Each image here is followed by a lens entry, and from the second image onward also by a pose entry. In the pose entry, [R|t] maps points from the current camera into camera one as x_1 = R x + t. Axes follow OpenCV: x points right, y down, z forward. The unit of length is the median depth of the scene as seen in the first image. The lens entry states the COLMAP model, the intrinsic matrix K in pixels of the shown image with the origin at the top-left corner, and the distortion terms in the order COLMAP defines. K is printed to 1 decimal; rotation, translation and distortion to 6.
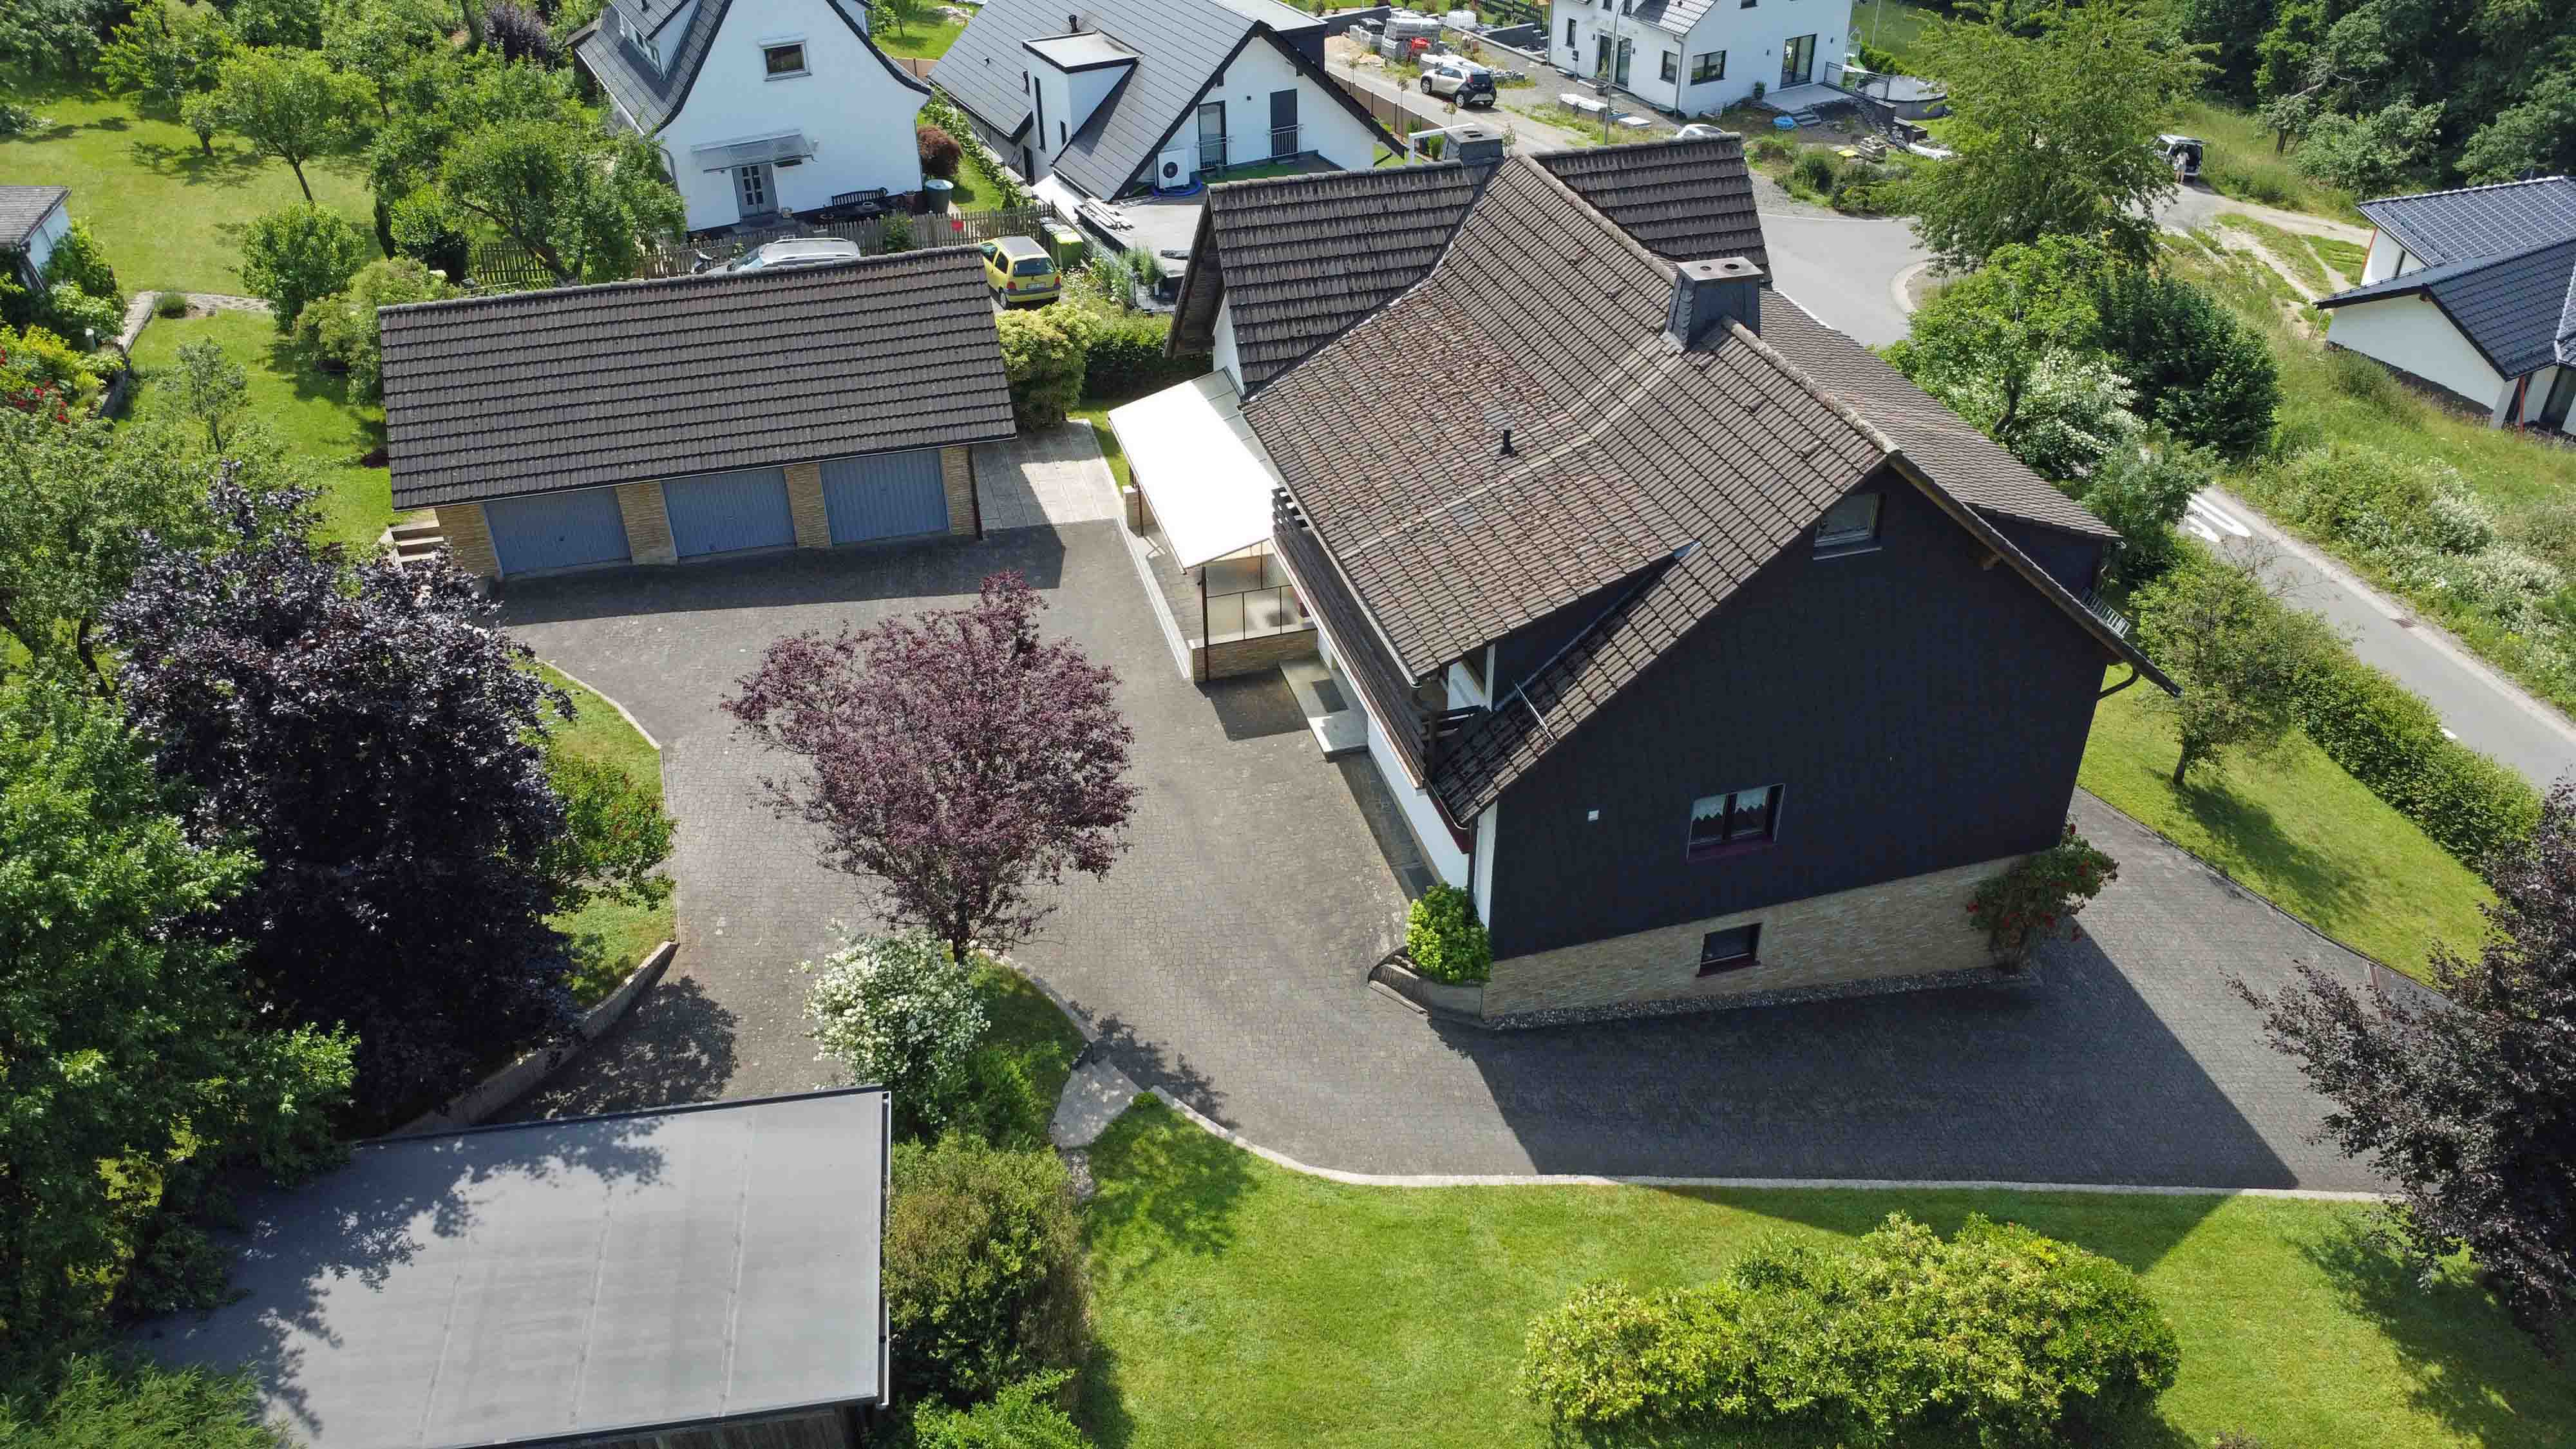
lens RADIAL K [[1868.9, 0, 1286.0], [0, 1868.9, 715.4], [0, 0, 1]] dist [-0.024386, -0.017576]
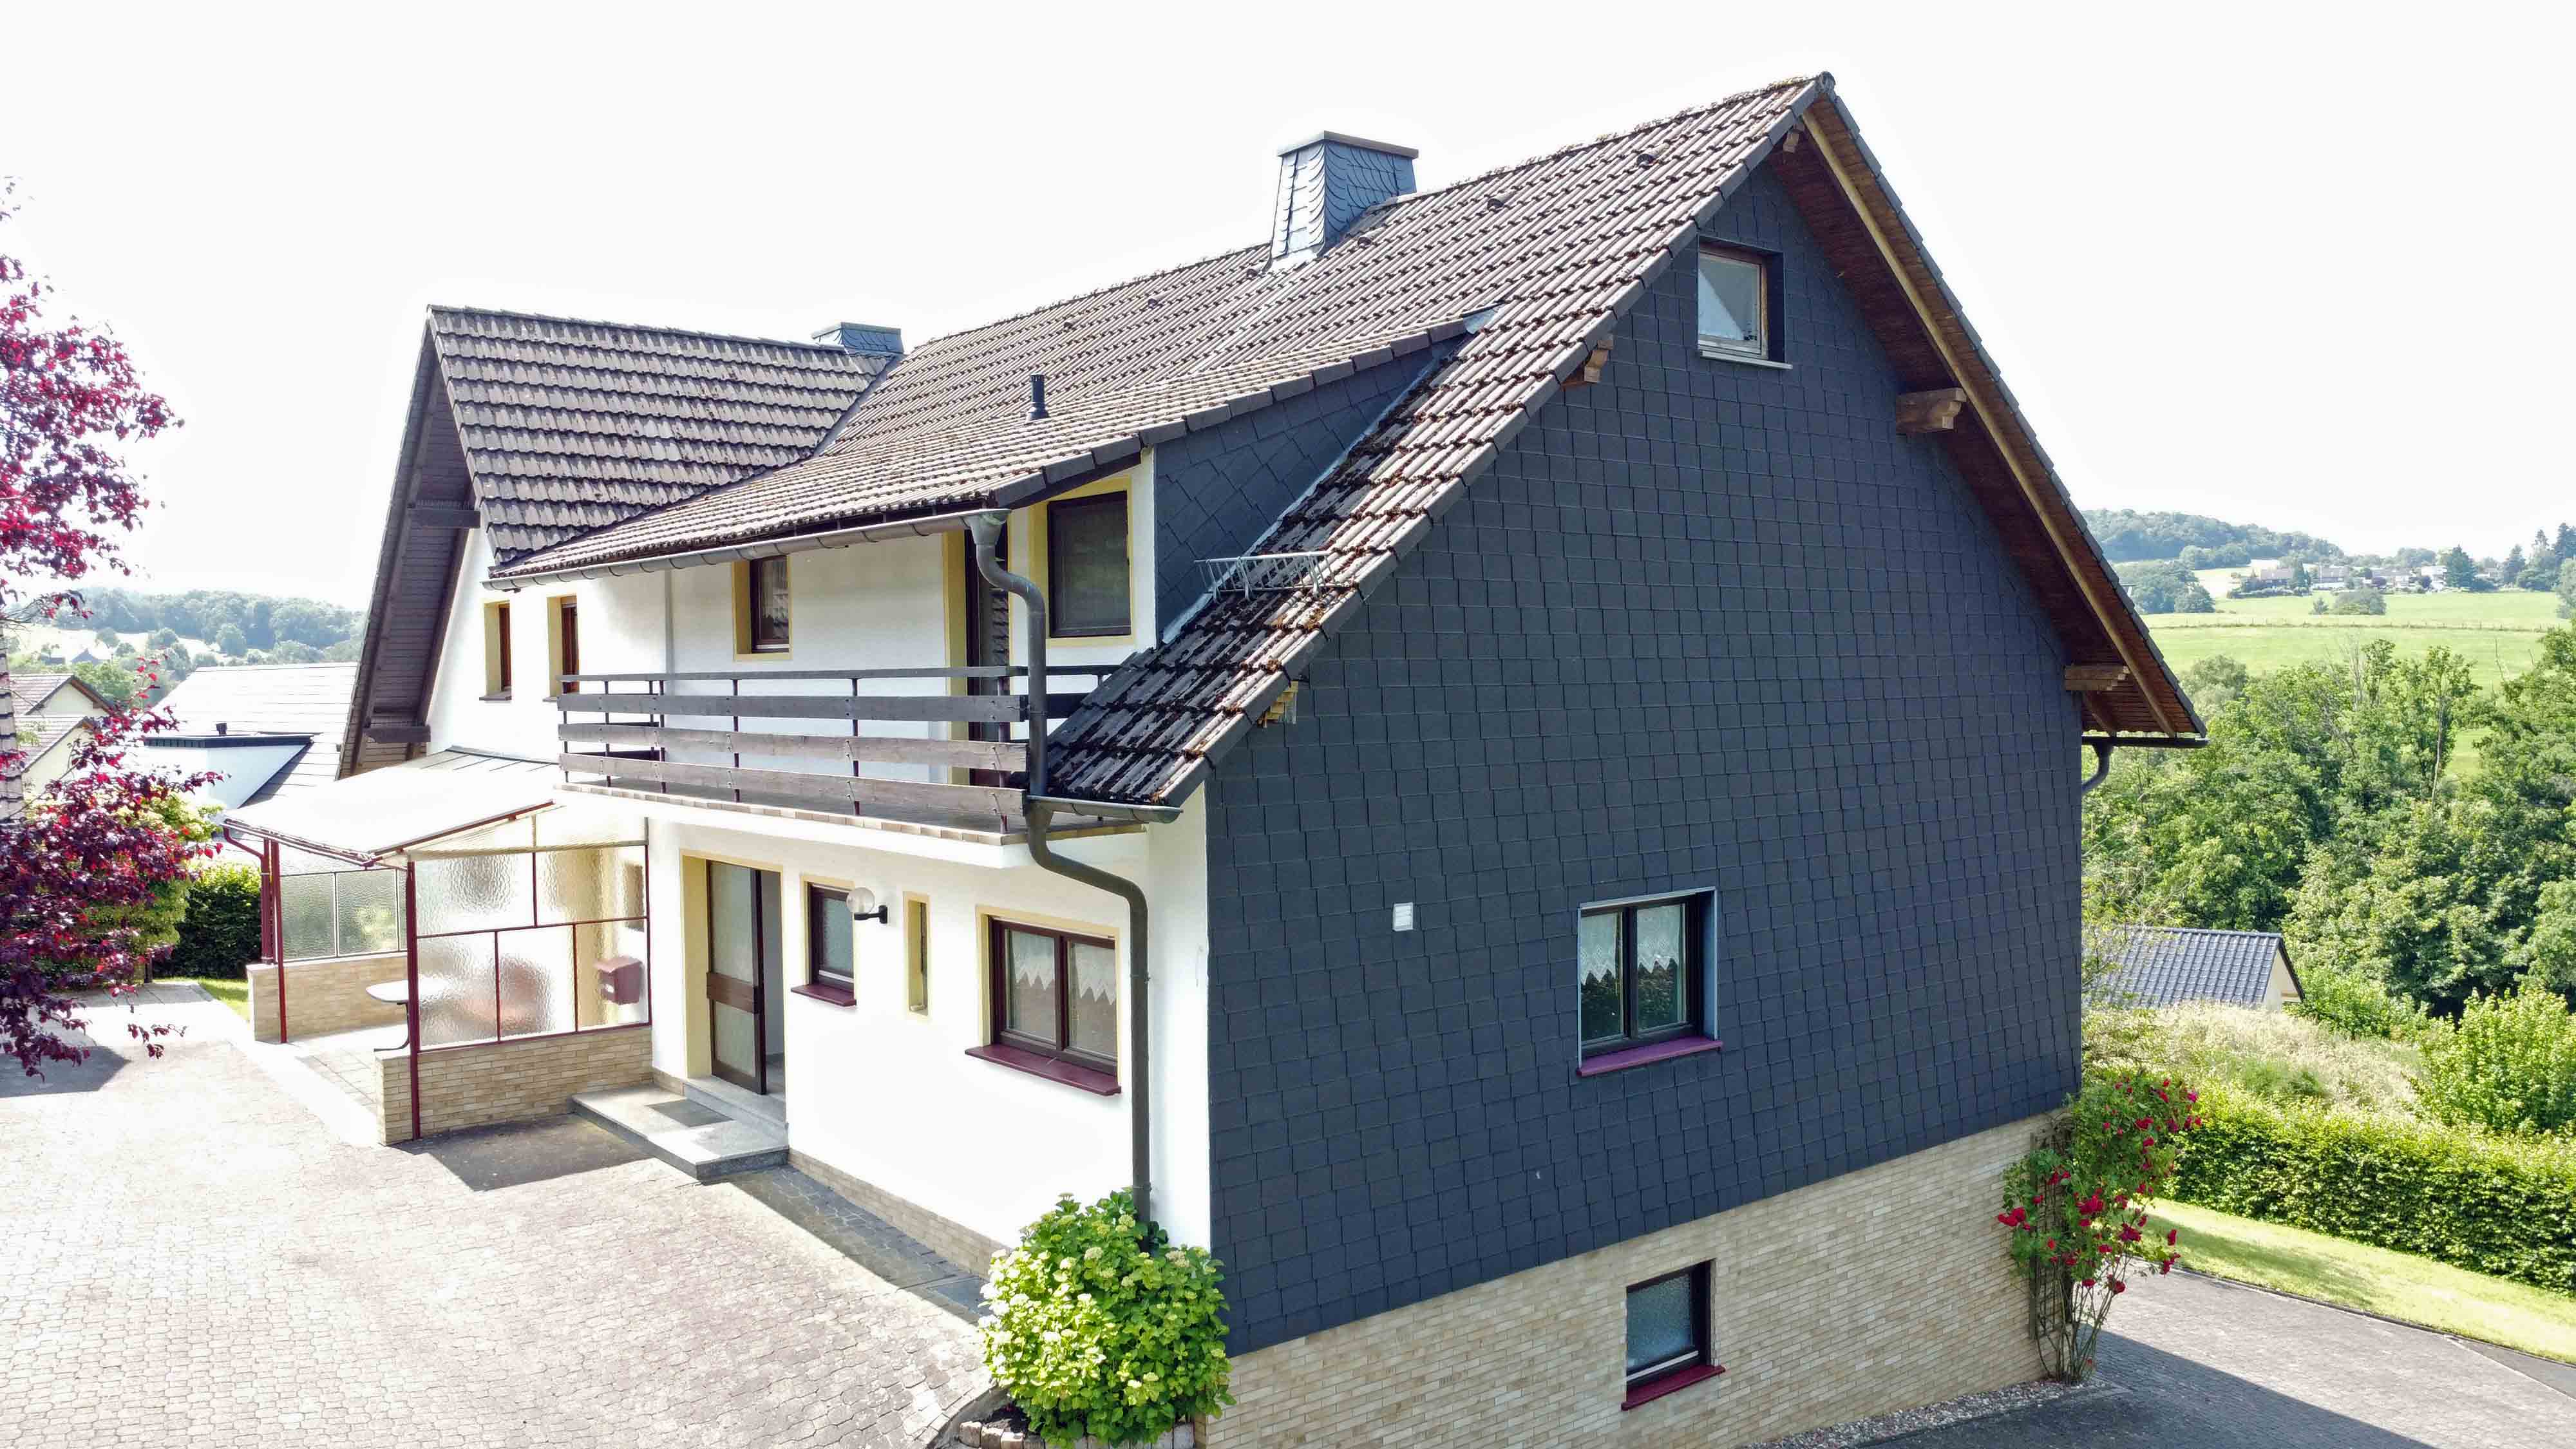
lens RADIAL K [[1868.9, 0, 1276.6], [0, 1868.9, 730.1], [0, 0, 1]] dist [-0.024386, -0.017576]
pose [[0.920609, -0.009469, 0.390370, -0.024659], [0.217721, 0.842335, -0.493020, 0.181329], [-0.324154, 0.538871, 0.777524, 0.527588]]
